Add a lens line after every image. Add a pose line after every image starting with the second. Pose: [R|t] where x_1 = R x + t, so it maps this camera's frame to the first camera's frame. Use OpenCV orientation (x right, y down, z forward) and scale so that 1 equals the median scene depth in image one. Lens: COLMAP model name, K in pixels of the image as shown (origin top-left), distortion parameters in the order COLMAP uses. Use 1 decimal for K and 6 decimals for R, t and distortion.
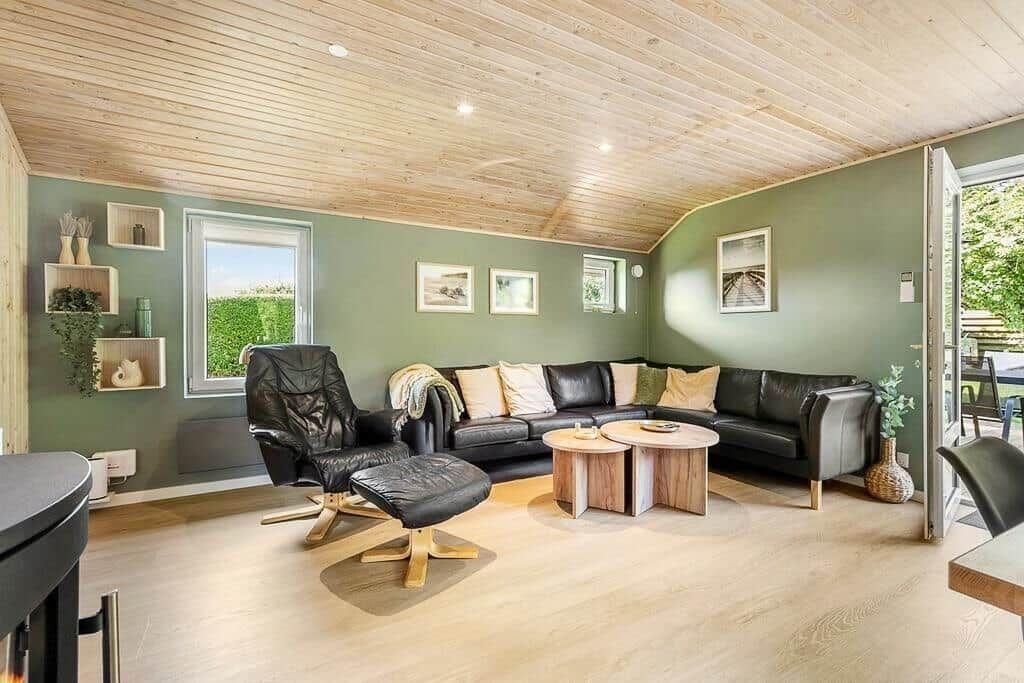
lens RADIAL K [[458.7, 0, 513.1], [0, 458.7, 334.8], [0, 0, 1]] dist [0.003695, 0.001445]
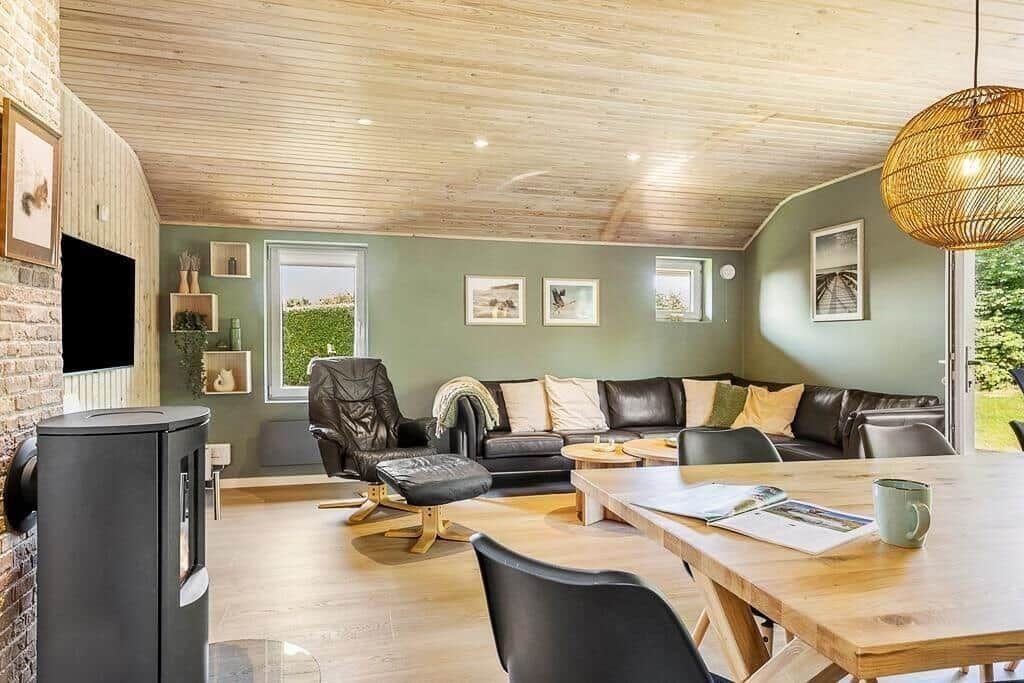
lens RADIAL K [[635.2, 0, 512.2], [0, 635.2, 345.1], [0, 0, 1]] dist [-0.003149, -0.000707]
pose [[0.962189, -0.002018, -0.272376, 0.304824], [0.002408, 0.999997, 0.001095, -0.008482], [0.272373, -0.001710, 0.962190, -0.352995]]
